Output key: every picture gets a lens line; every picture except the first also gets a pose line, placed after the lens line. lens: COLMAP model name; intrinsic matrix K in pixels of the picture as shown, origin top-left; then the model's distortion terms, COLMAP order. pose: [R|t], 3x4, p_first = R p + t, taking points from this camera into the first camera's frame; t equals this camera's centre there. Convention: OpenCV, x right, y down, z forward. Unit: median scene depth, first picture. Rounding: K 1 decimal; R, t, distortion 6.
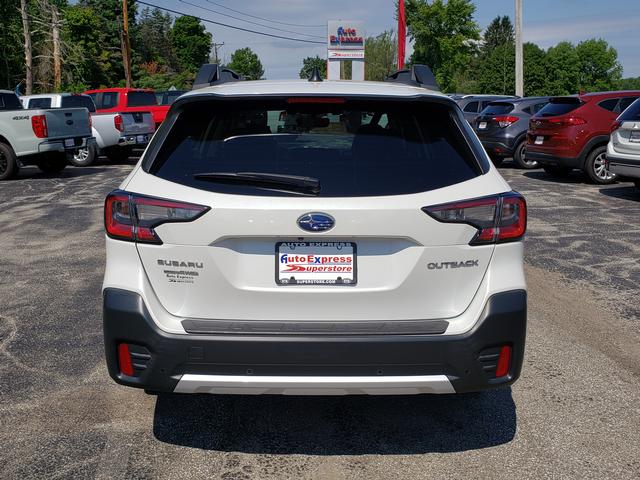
lens RADIAL K [[689.5, 0, 320.0], [0, 689.5, 240.0], [0, 0, 1]] dist [0.007223, -0.006227]
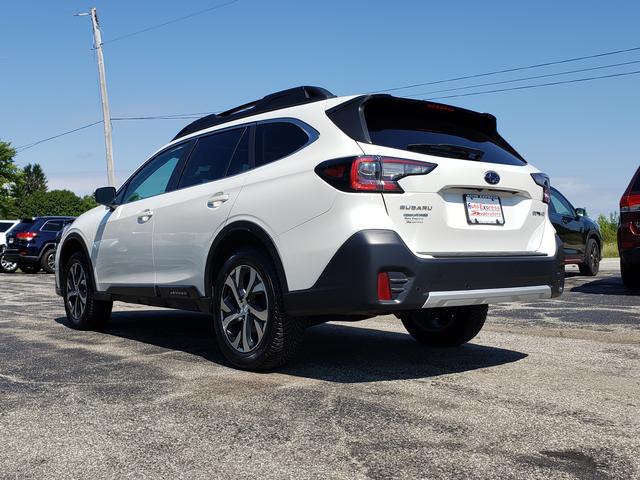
lens RADIAL K [[689.5, 0, 320.0], [0, 689.5, 240.0], [0, 0, 1]] dist [0.007223, -0.006227]
pose [[0.801583, -0.006472, 0.597848, -1.128196], [0.130058, 0.977884, -0.163793, 0.283514], [-0.583566, 0.209048, 0.784697, 0.090583]]
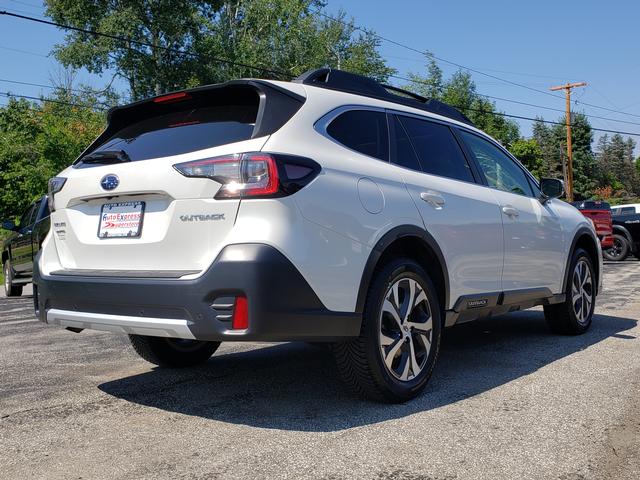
lens RADIAL K [[689.5, 0, 320.0], [0, 689.5, 240.0], [0, 0, 1]] dist [0.007223, -0.006227]
pose [[0.772569, -0.026012, -0.634398, 1.028631], [-0.098976, 0.982012, -0.160798, 0.227314], [0.627169, 0.187018, 0.756097, 0.309376]]
